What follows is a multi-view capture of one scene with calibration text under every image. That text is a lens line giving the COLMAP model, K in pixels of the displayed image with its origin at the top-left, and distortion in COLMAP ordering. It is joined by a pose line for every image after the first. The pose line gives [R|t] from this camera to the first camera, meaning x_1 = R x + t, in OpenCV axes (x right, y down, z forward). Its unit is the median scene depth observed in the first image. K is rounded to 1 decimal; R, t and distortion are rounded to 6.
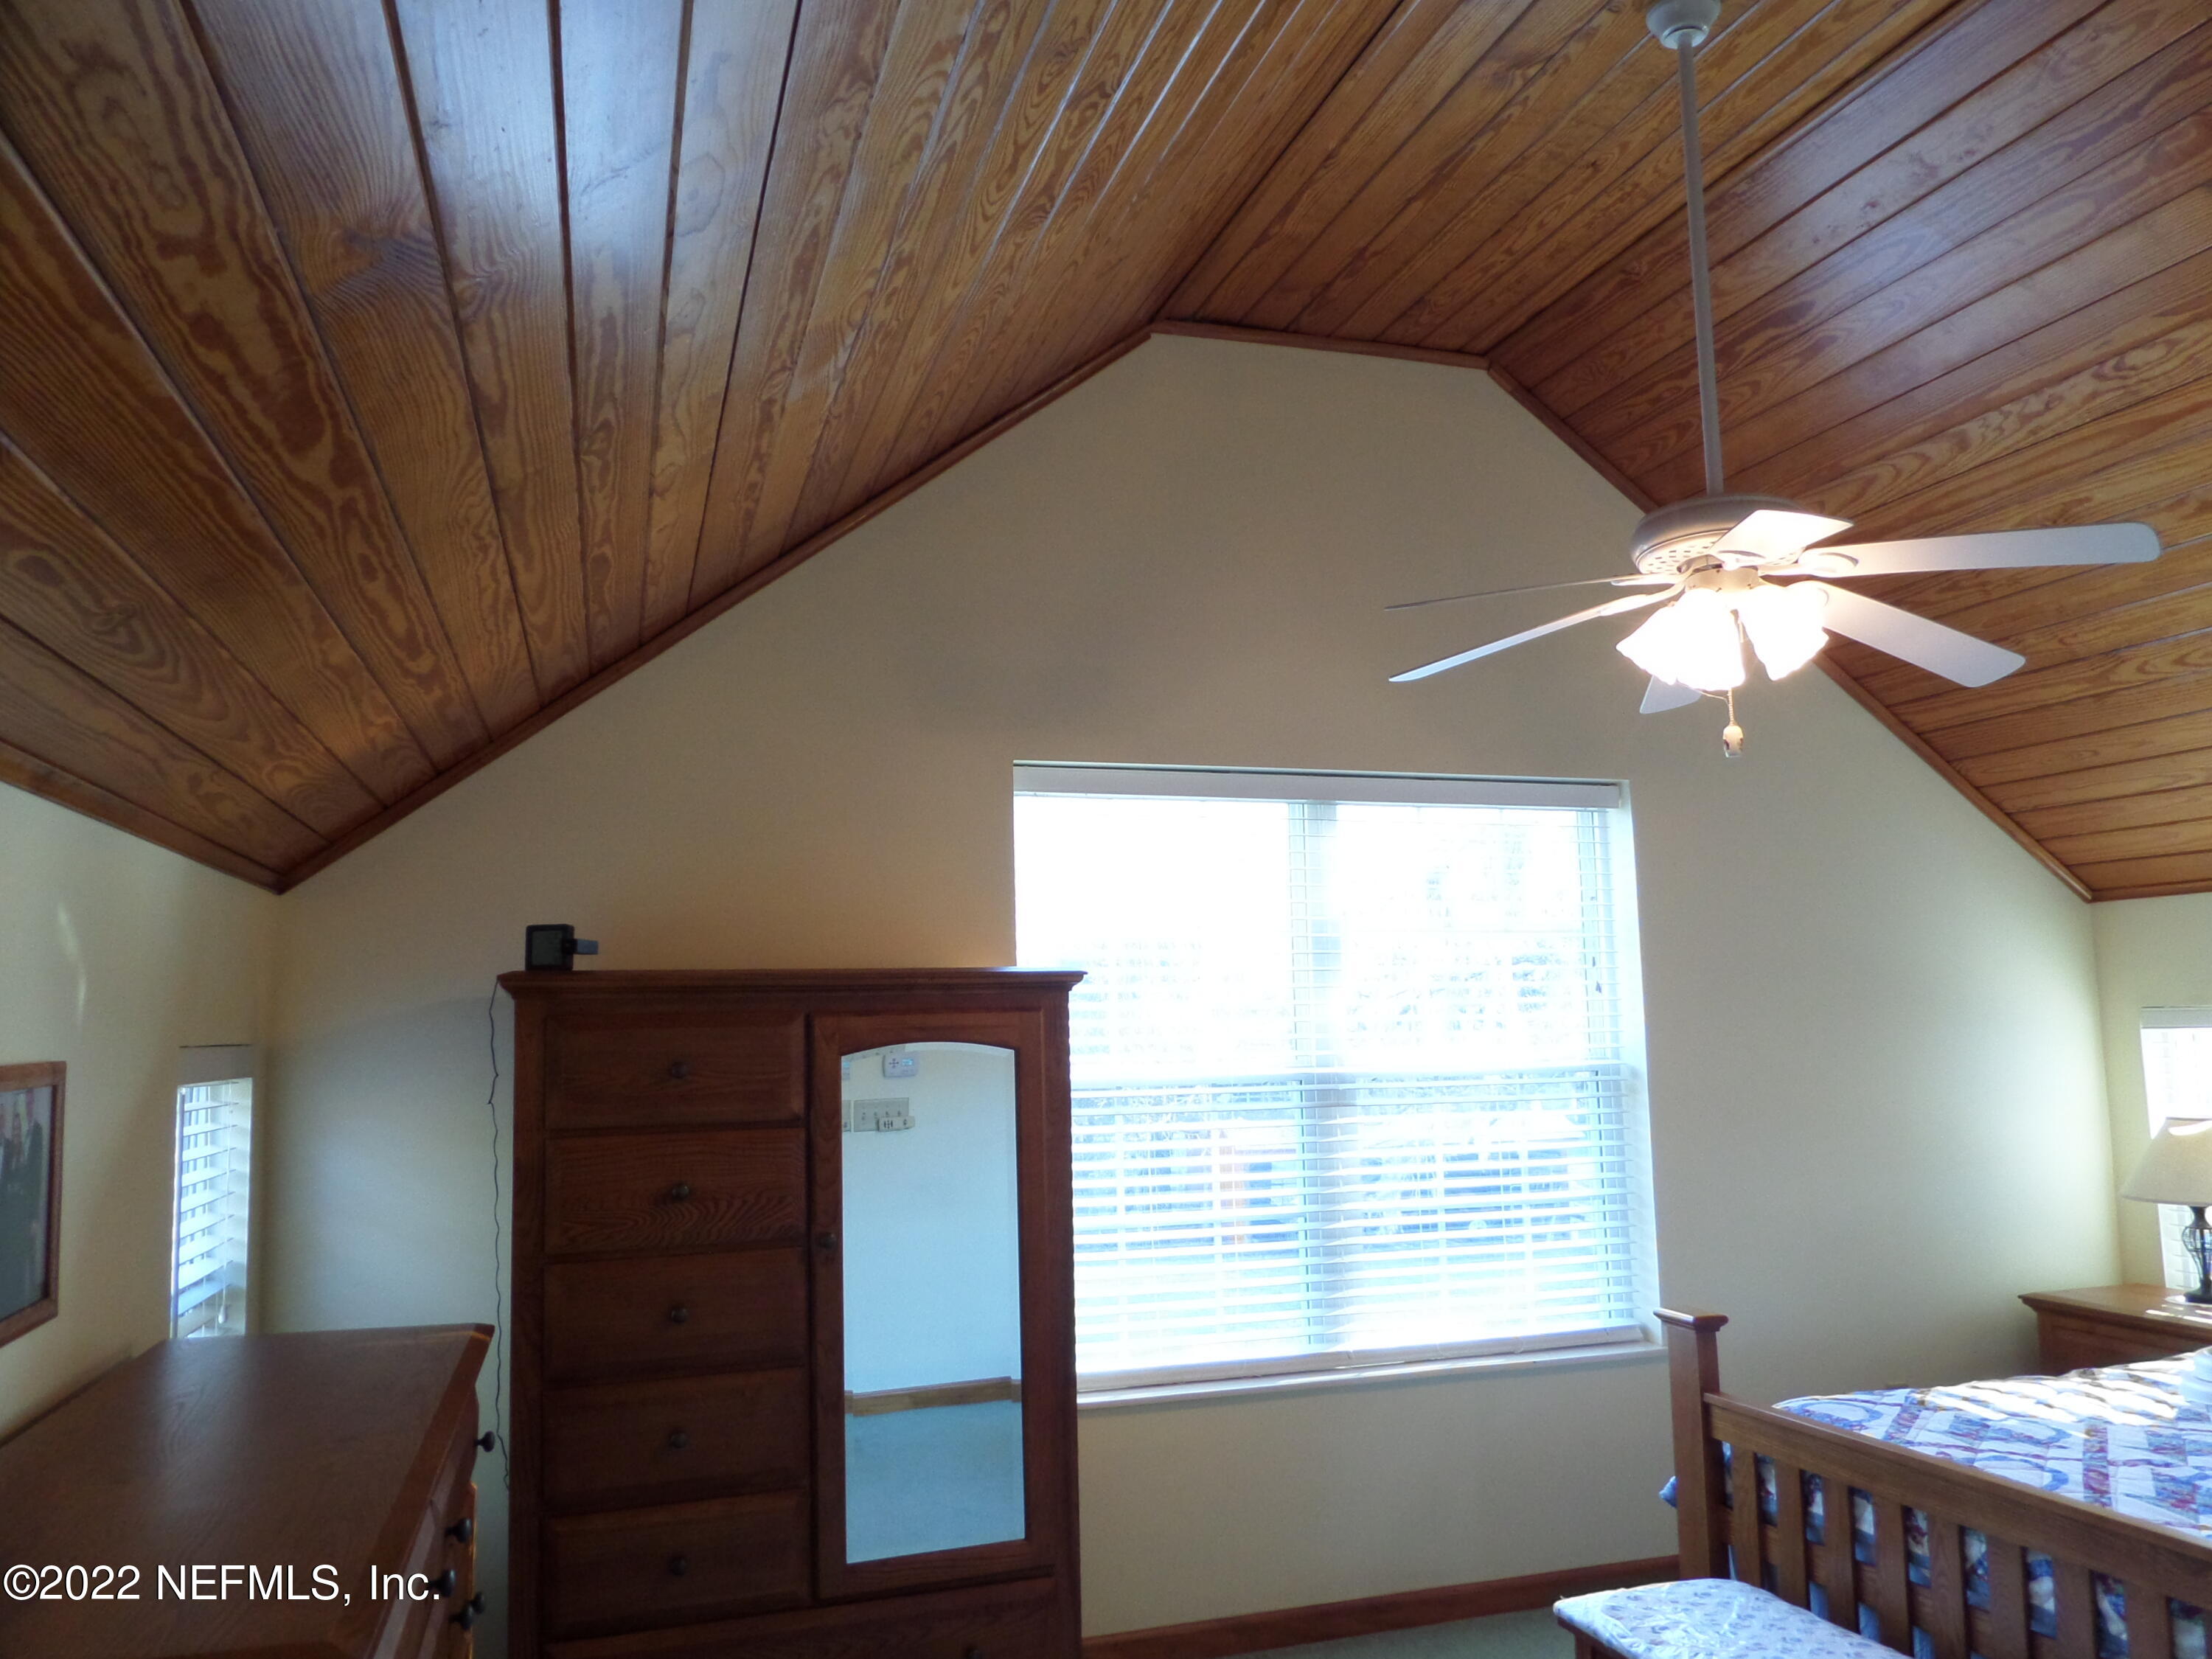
lens RADIAL K [[1625.9, 0, 1106.0], [0, 1625.9, 829.5], [0, 0, 1]] dist [-0.004958, -0.009883]
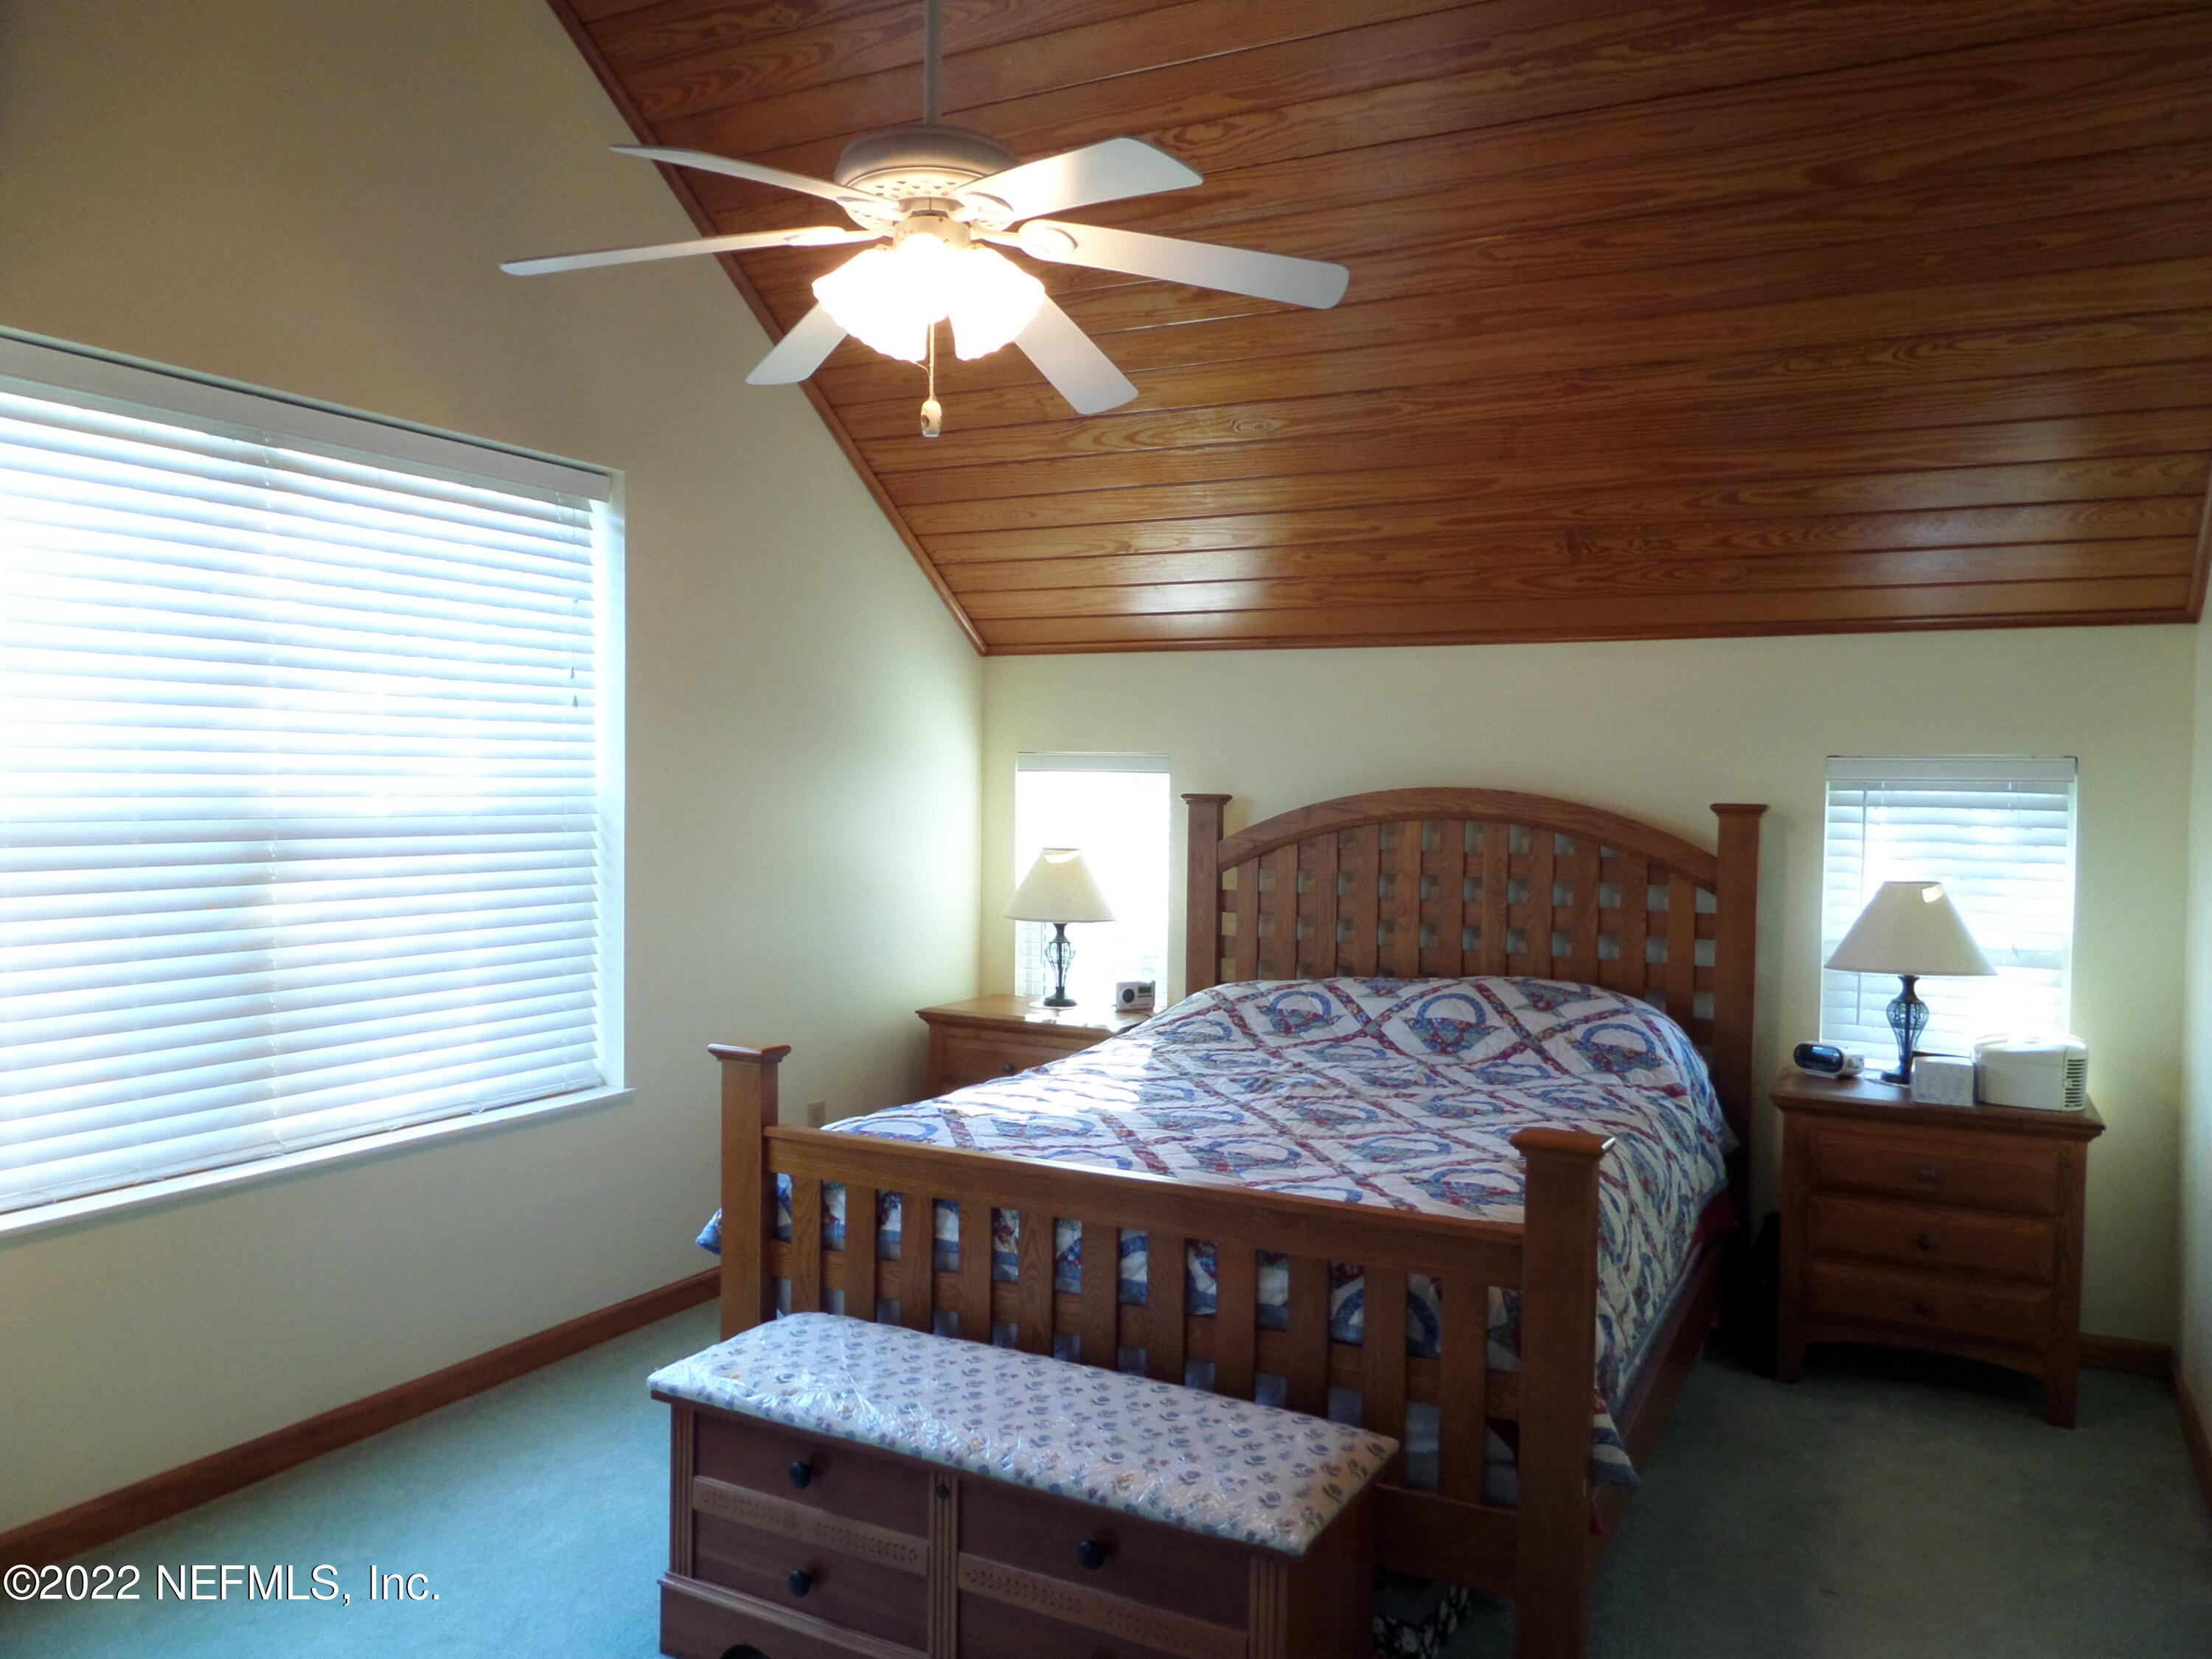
lens RADIAL K [[1625.9, 0, 1106.0], [0, 1625.9, 829.5], [0, 0, 1]] dist [-0.004958, -0.009883]
pose [[0.715142, 0.007693, 0.698936, -0.150083], [-0.111741, 0.988338, 0.103454, 0.058082], [-0.689989, -0.152084, 0.707662, 0.226356]]
